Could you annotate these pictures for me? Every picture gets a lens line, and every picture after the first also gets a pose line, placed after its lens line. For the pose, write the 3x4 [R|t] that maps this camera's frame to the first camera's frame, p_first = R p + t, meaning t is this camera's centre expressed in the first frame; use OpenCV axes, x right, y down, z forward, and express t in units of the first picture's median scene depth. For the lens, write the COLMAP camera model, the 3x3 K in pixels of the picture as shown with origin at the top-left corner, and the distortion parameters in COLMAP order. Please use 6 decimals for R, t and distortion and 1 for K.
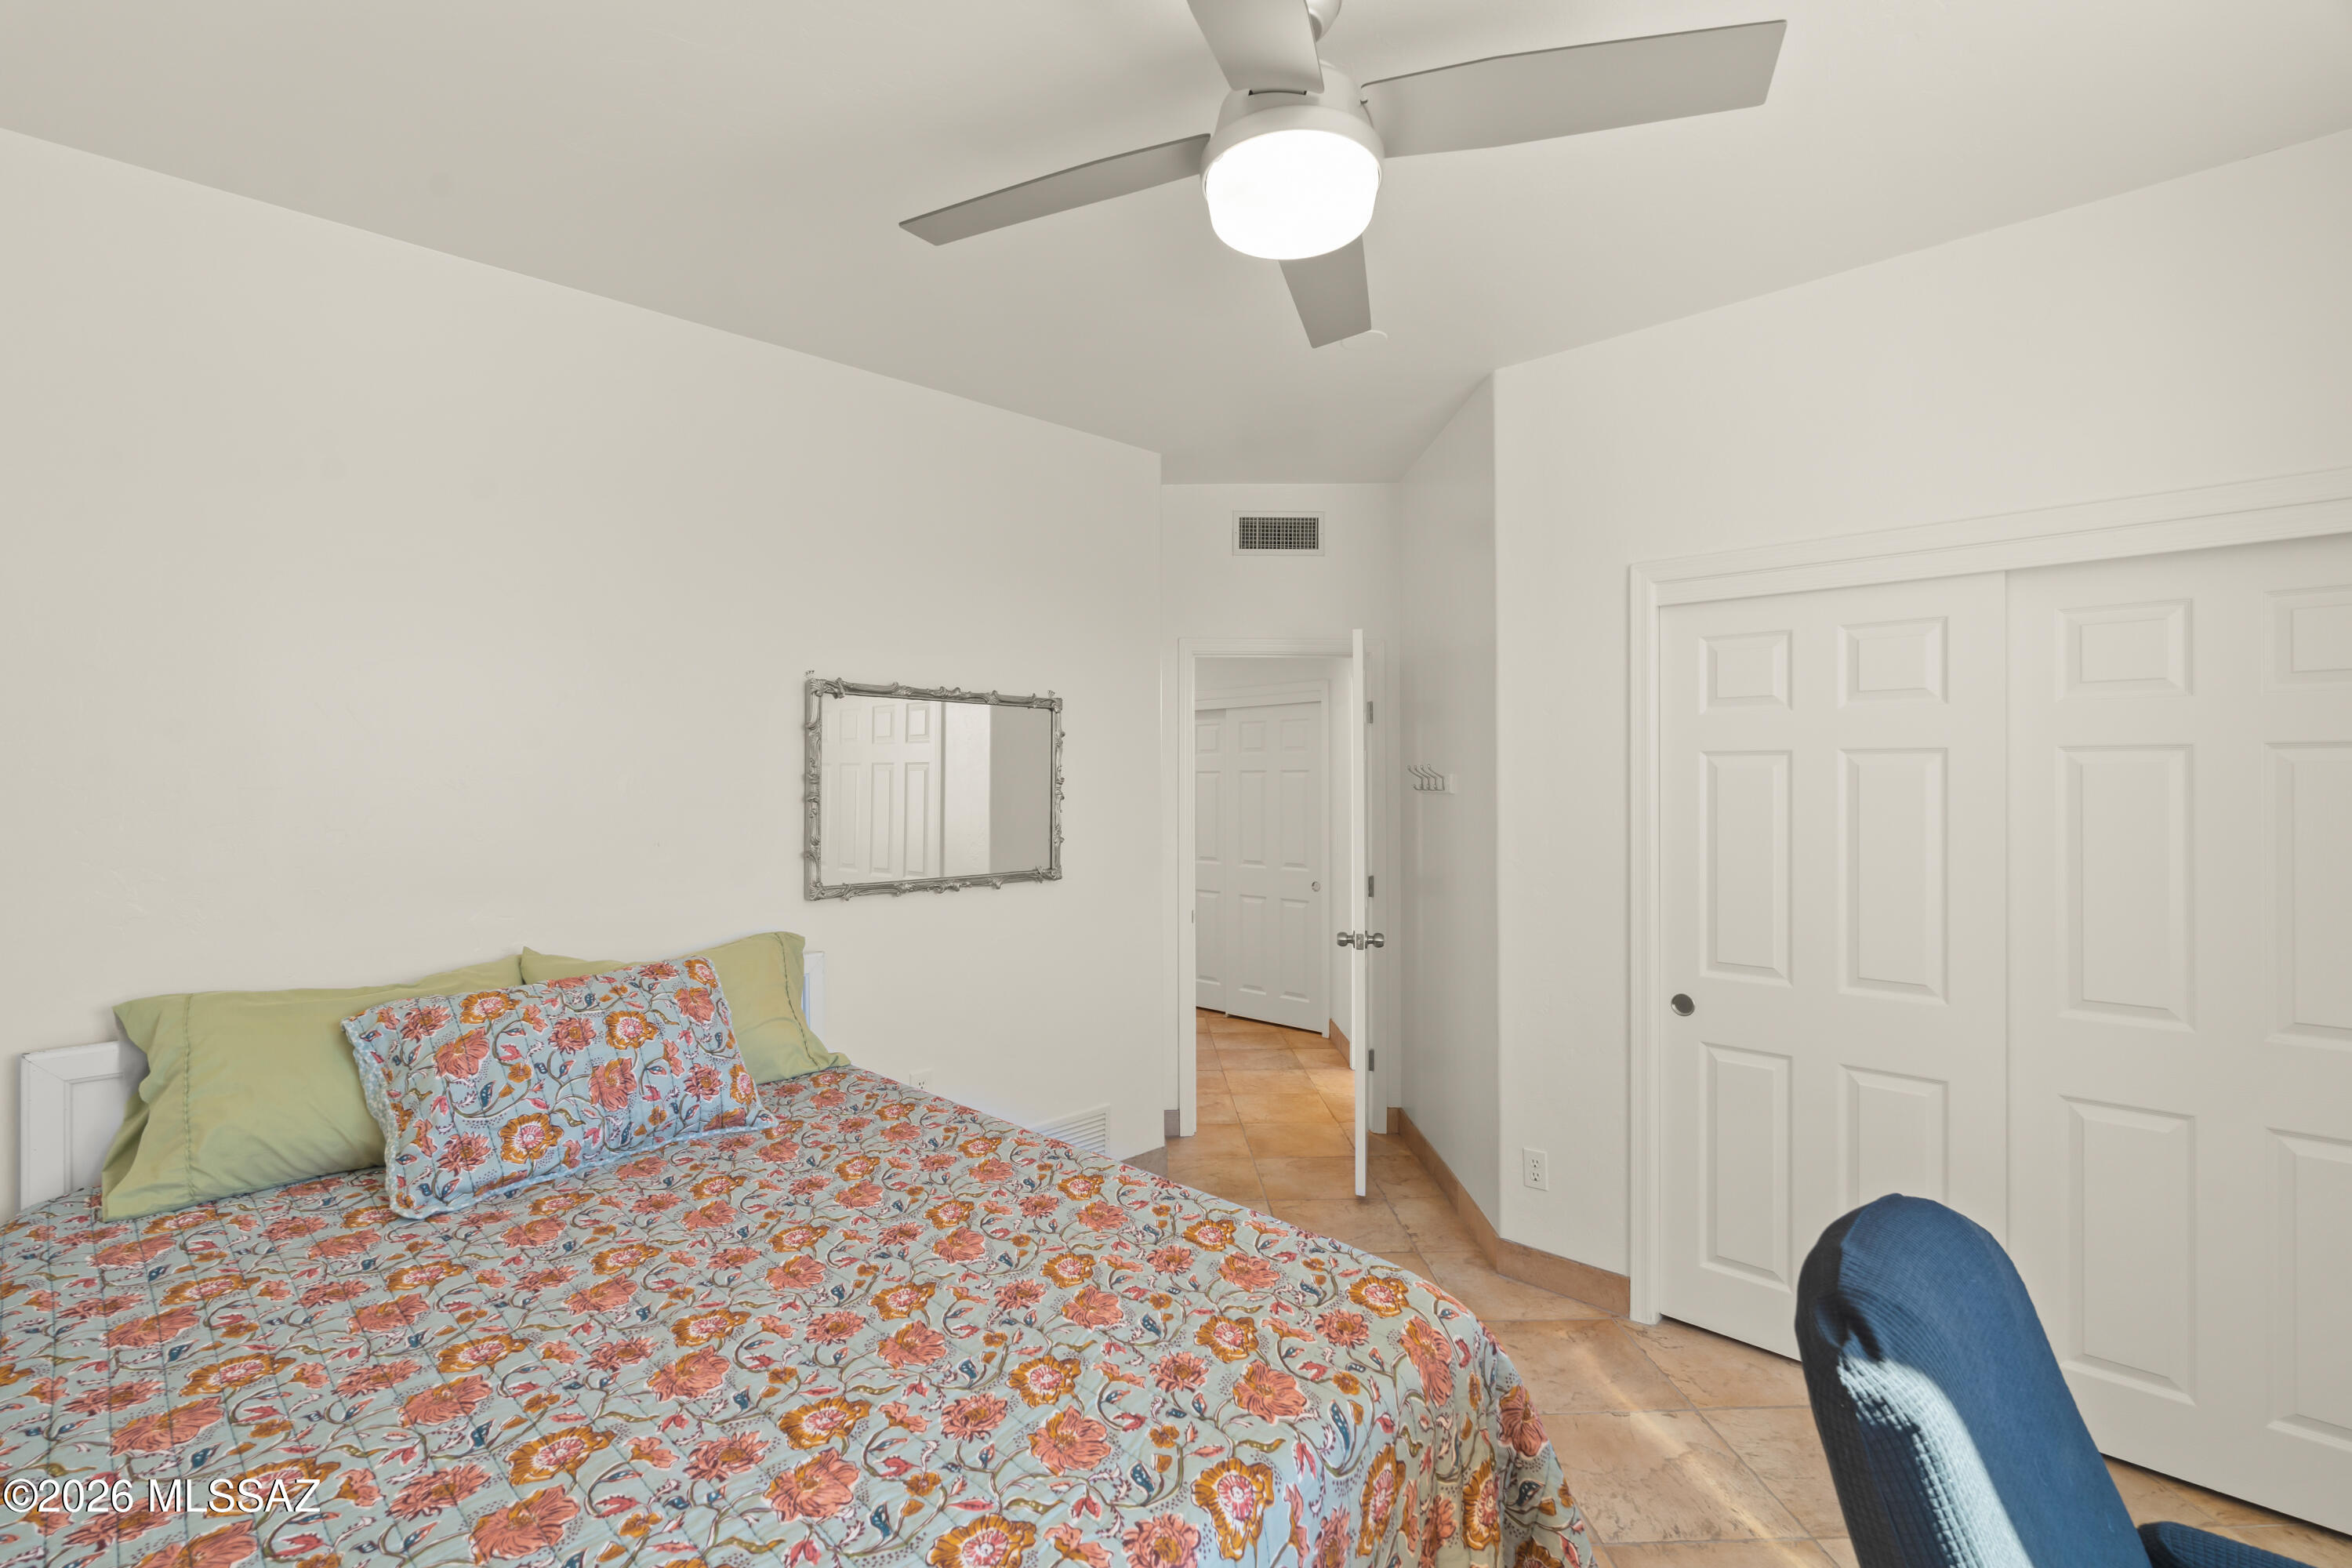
lens RADIAL K [[1151.4, 0, 1176.0], [0, 1151.4, 784.0], [0, 0, 1]] dist [-0.000331, -0.000114]
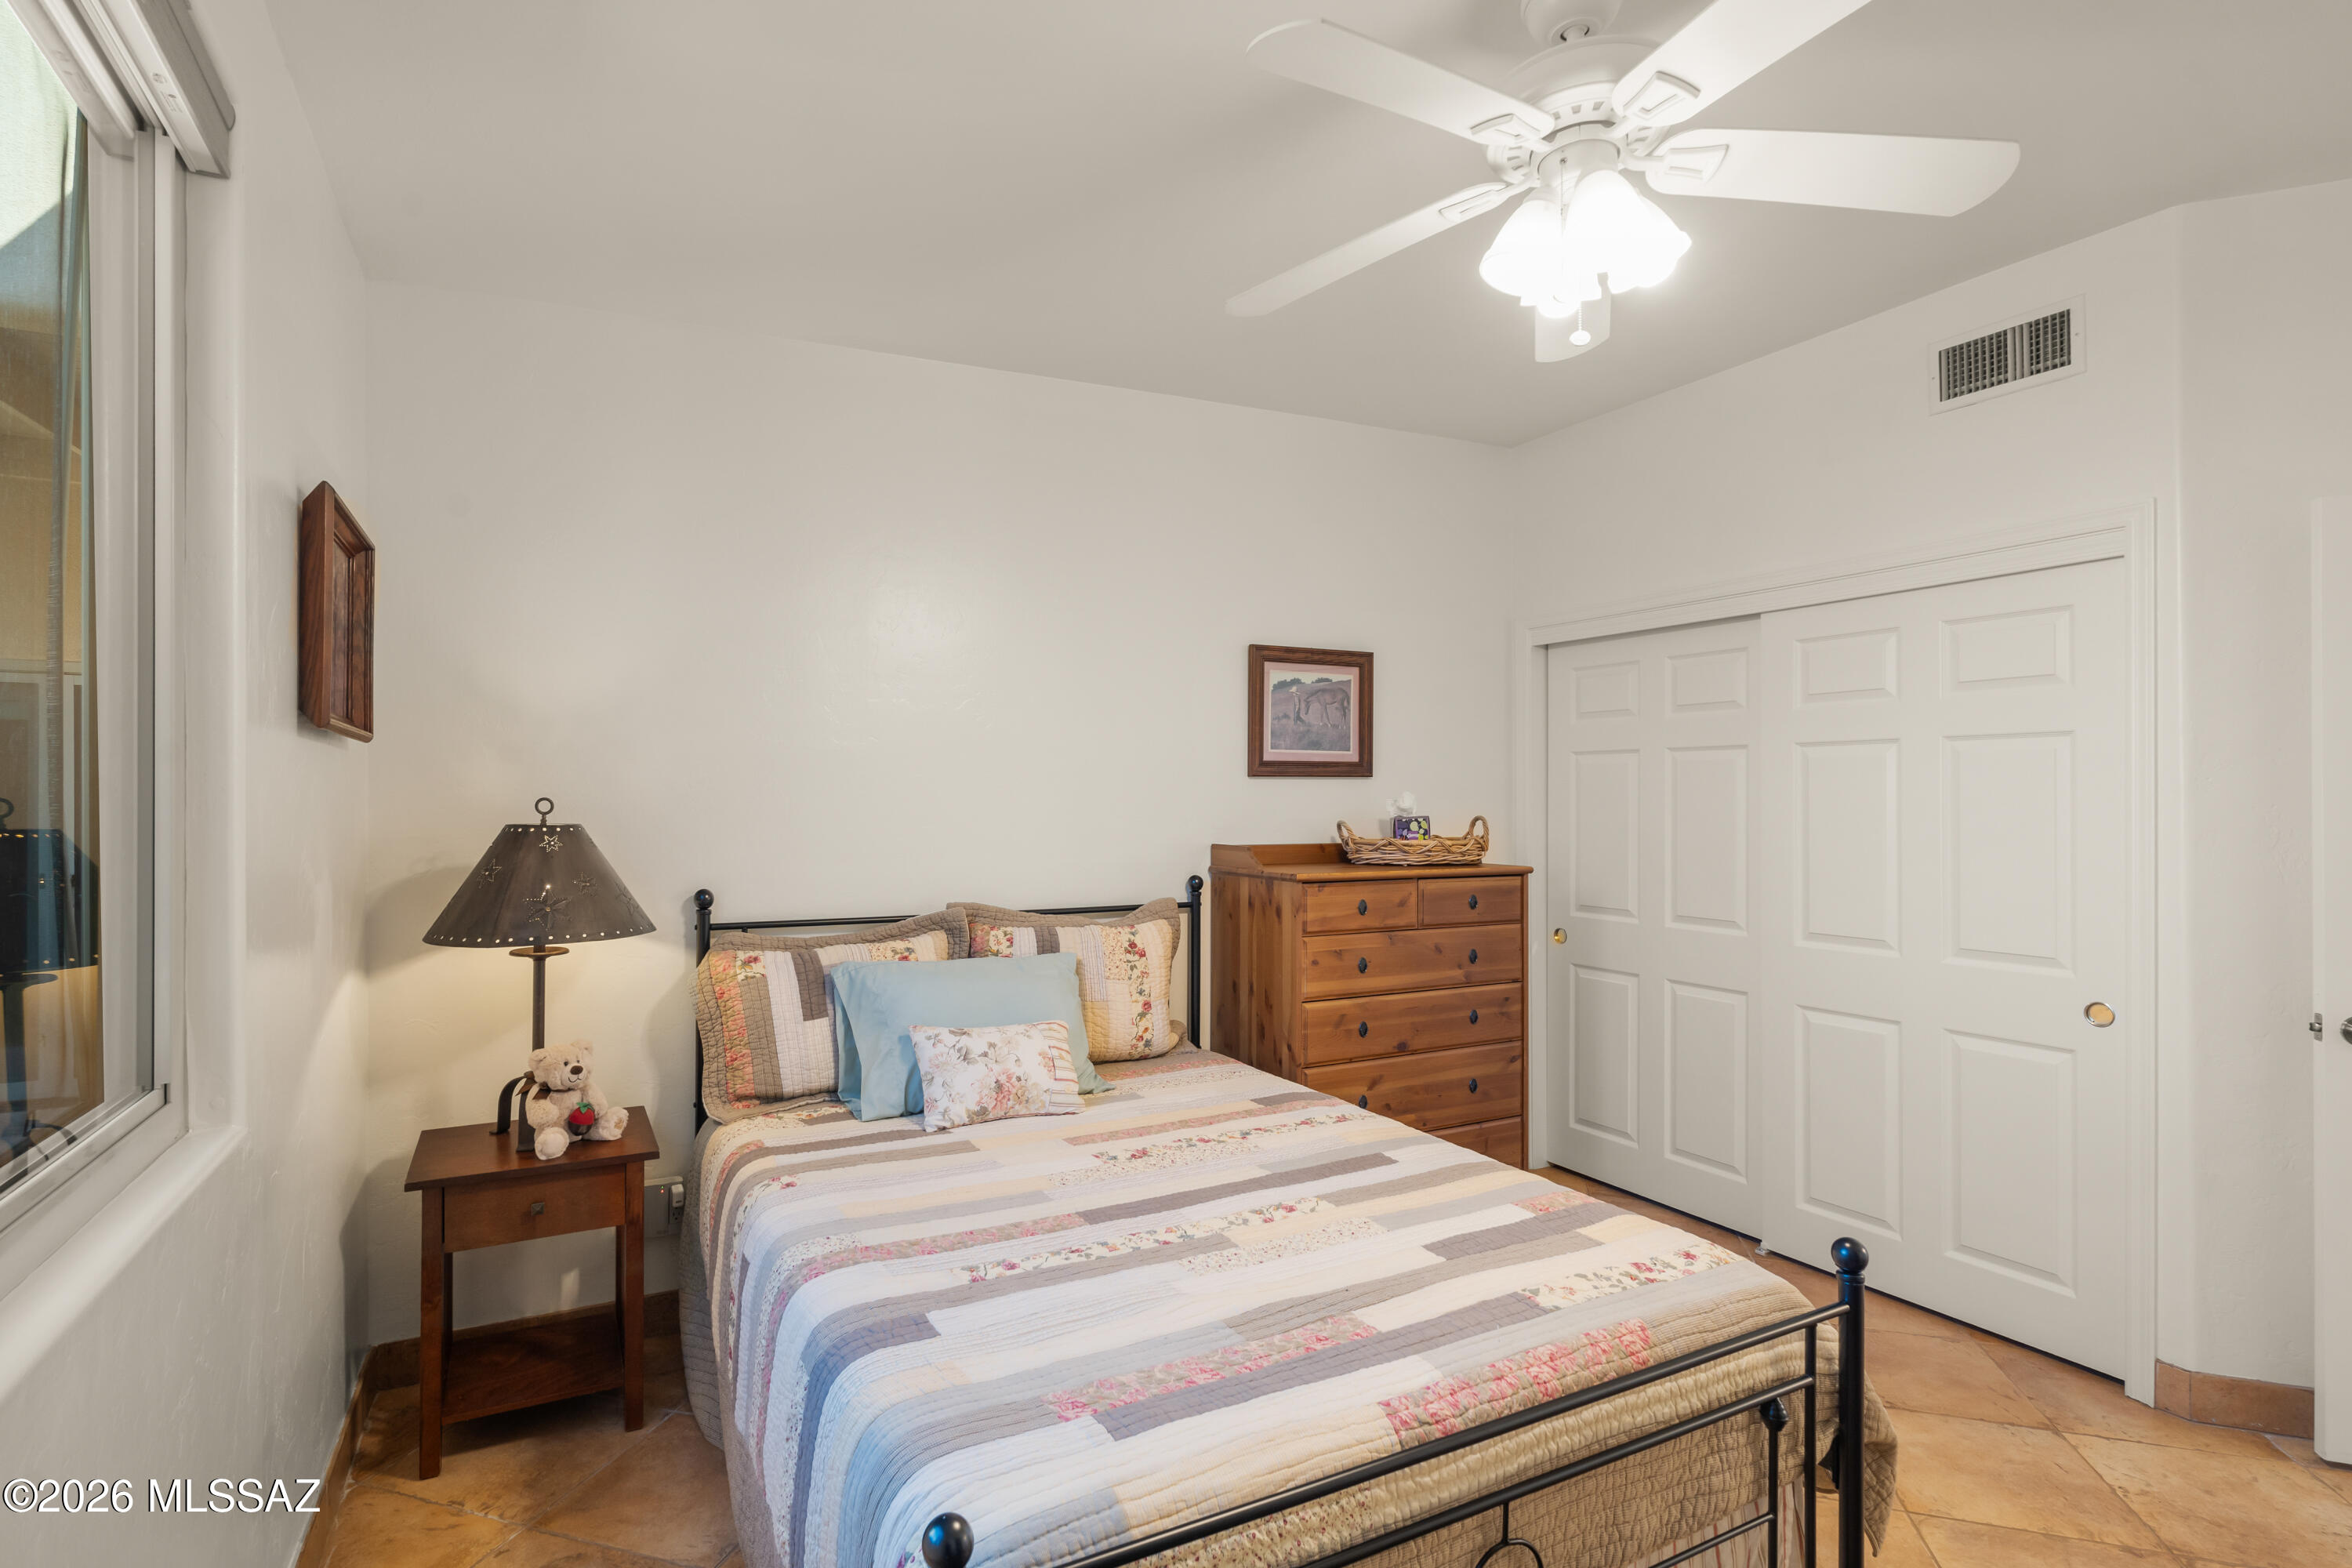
lens RADIAL K [[1153.6, 0, 1176.0], [0, 1153.6, 784.0], [0, 0, 1]] dist [-0.000009, 0.000043]
pose [[0.938226, -0.023508, -0.345224, 0.383015], [0.022765, 0.999722, -0.006207, 0.004993], [0.345273, -0.002036, 0.938500, -0.351962]]
